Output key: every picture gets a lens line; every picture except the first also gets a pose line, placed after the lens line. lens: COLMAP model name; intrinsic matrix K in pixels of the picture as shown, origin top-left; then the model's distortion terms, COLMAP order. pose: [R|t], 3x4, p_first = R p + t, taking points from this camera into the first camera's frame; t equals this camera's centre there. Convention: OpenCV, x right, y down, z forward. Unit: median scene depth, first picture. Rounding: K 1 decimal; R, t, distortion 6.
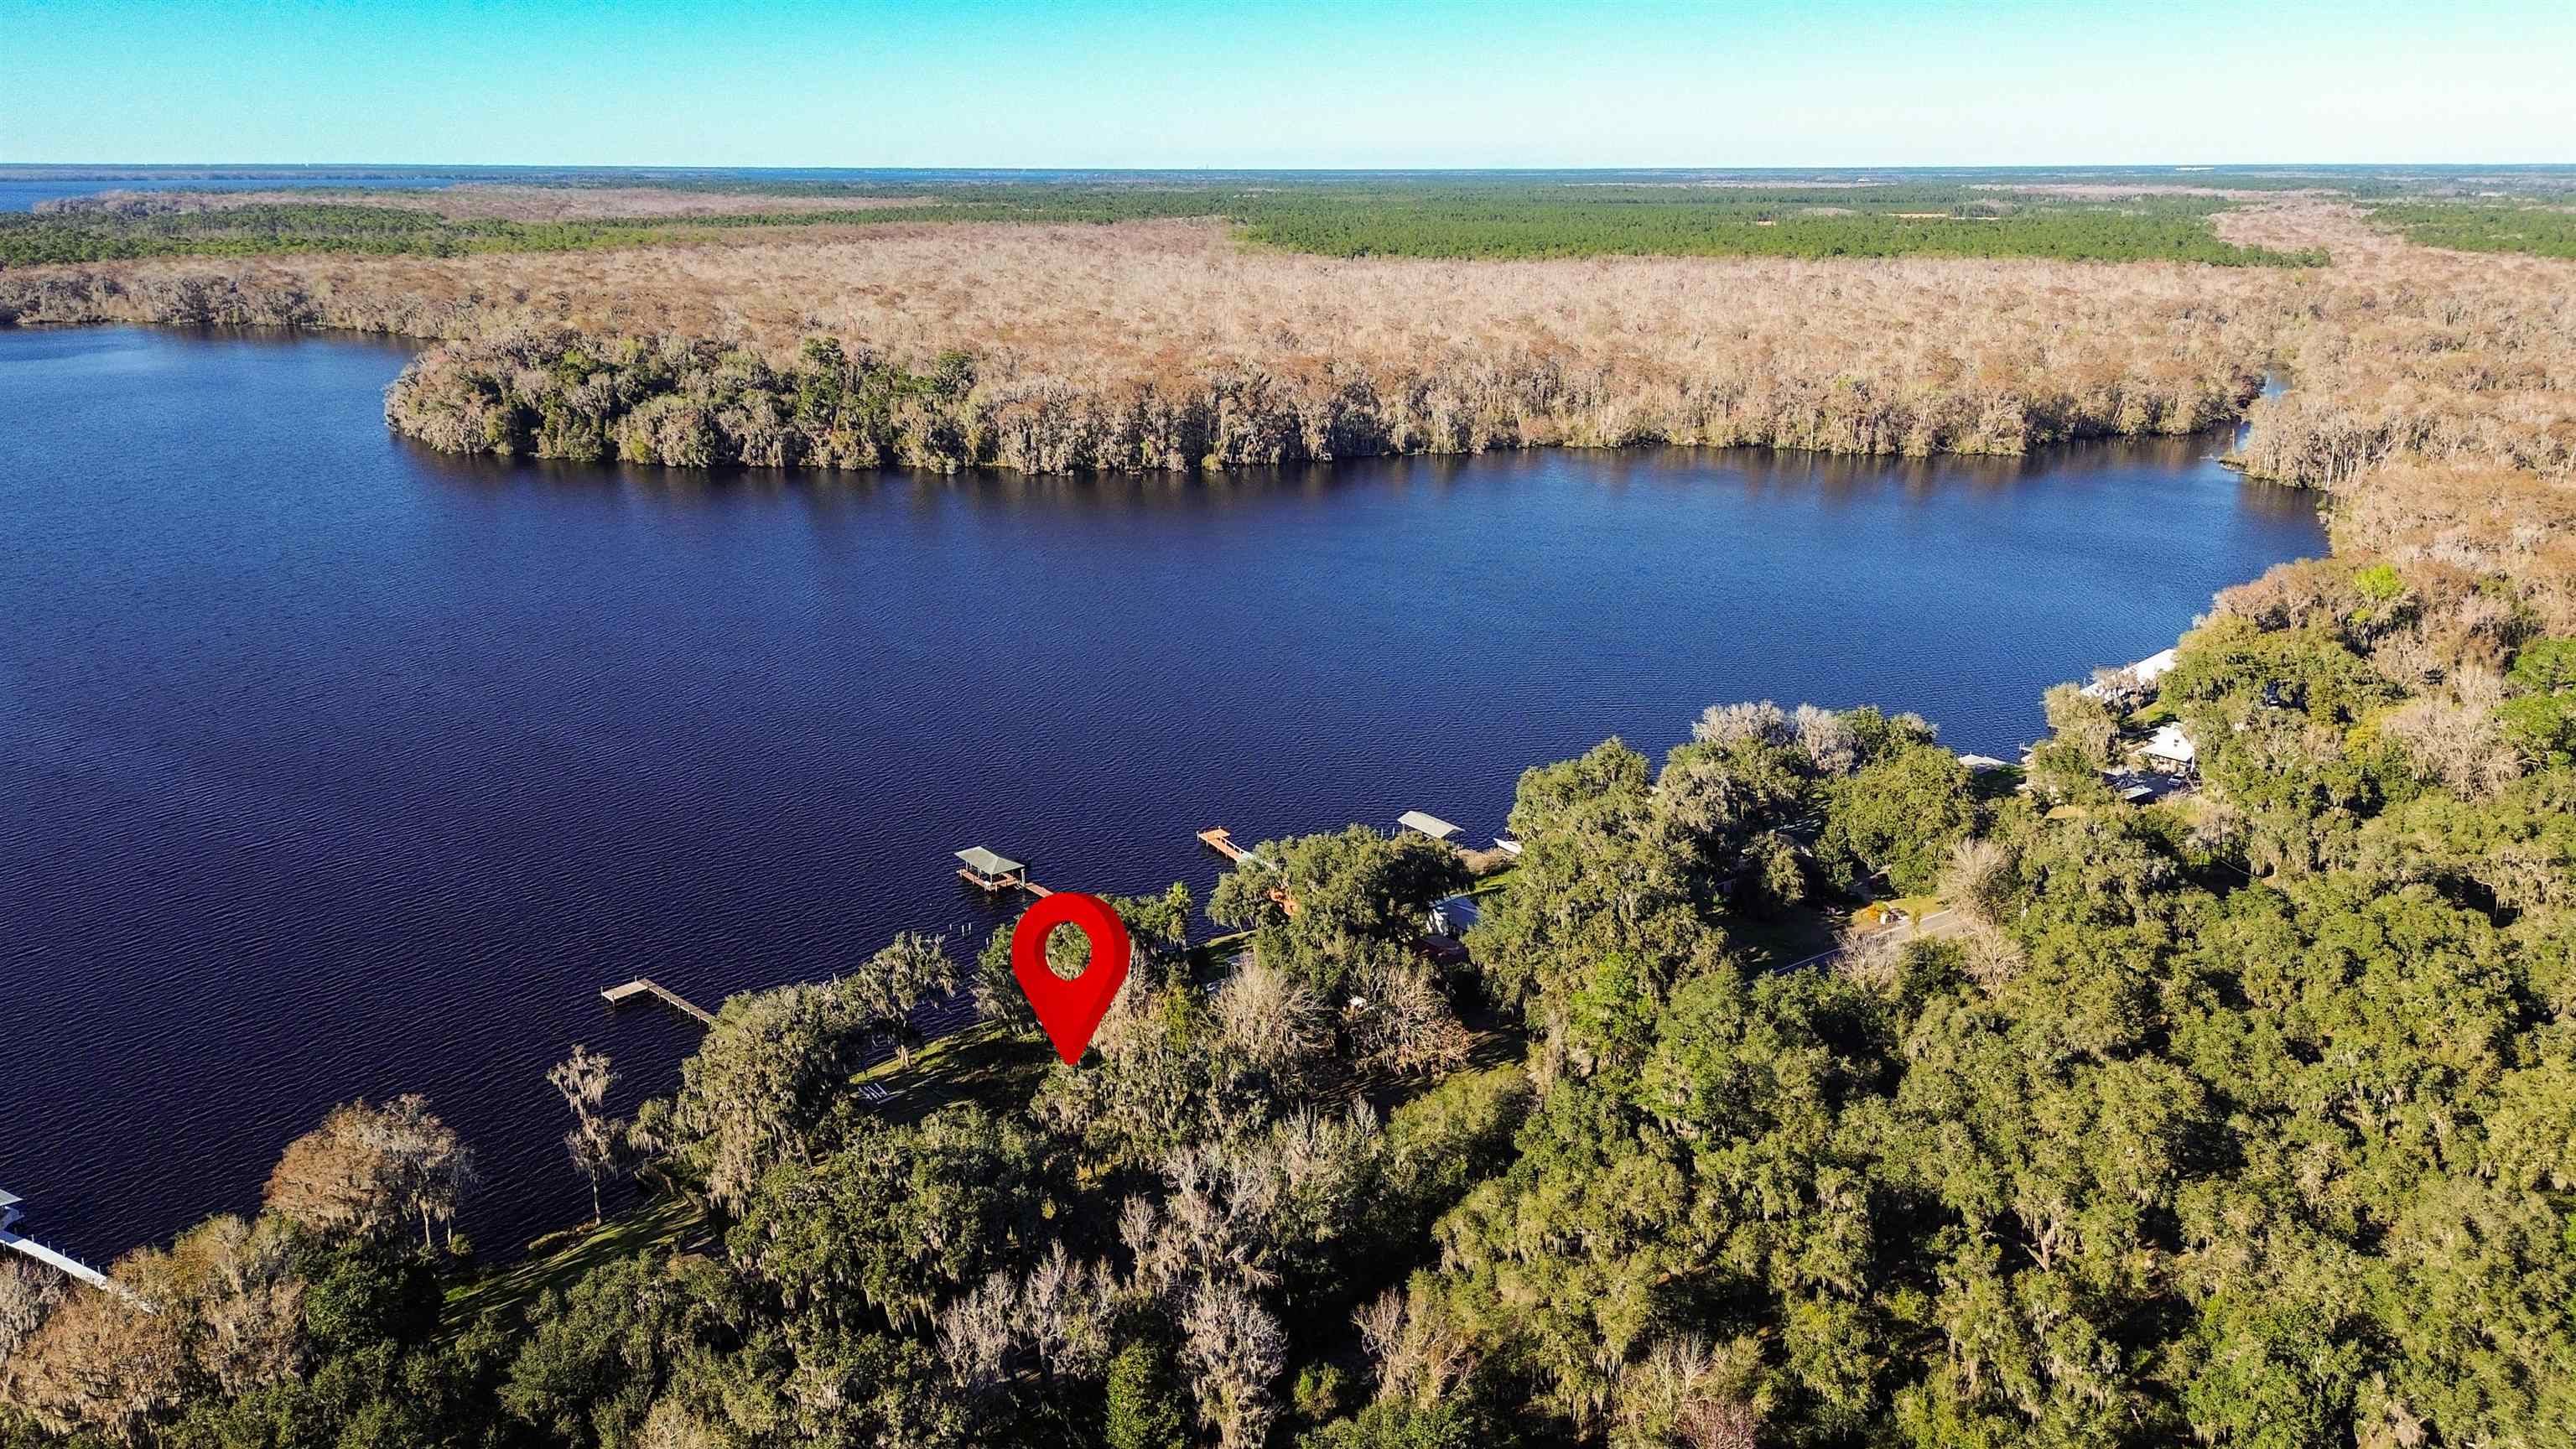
lens RADIAL K [[1798.3, 0, 1288.0], [0, 1798.3, 724.5], [0, 0, 1]] dist [0.088509, -0.107380]
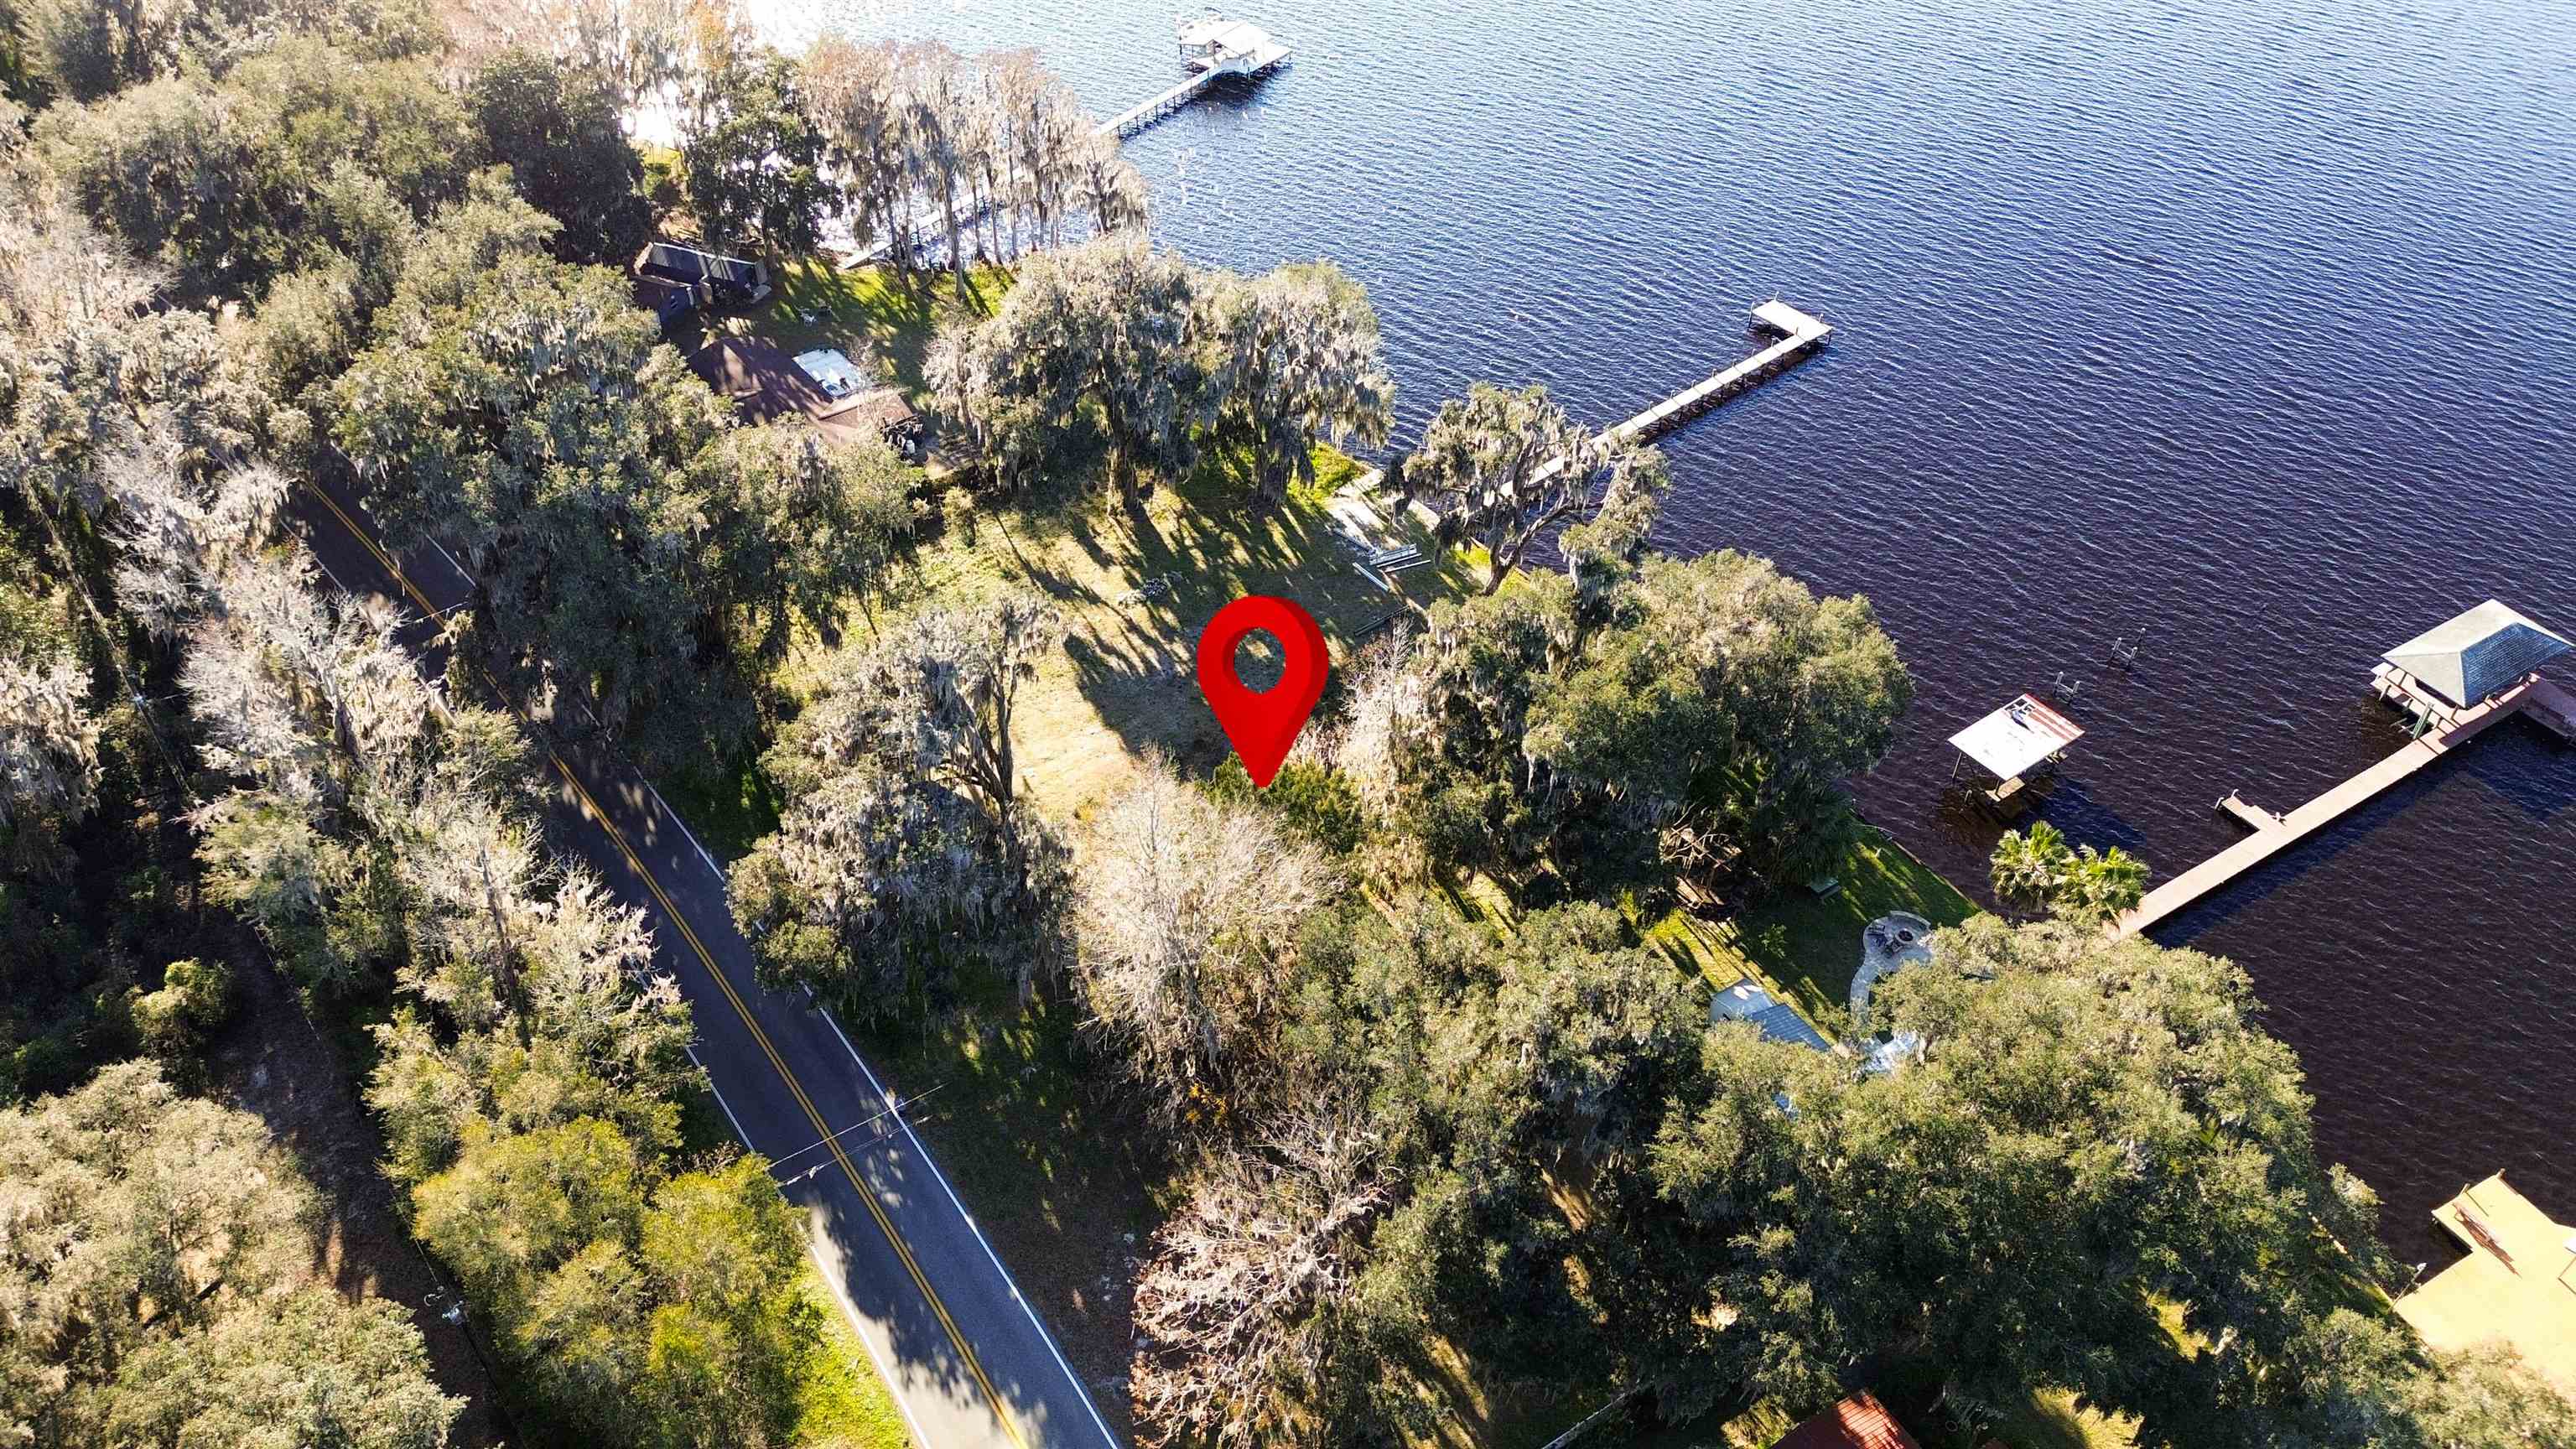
lens RADIAL K [[1799.2, 0, 1288.0], [0, 1799.2, 724.5], [0, 0, 1]] dist [0.113743, -0.133343]
pose [[-0.140946, 0.667197, -0.731425, 0.075604], [-0.289021, 0.678887, 0.674966, -0.046900], [0.946890, 0.306531, 0.097148, 0.269402]]
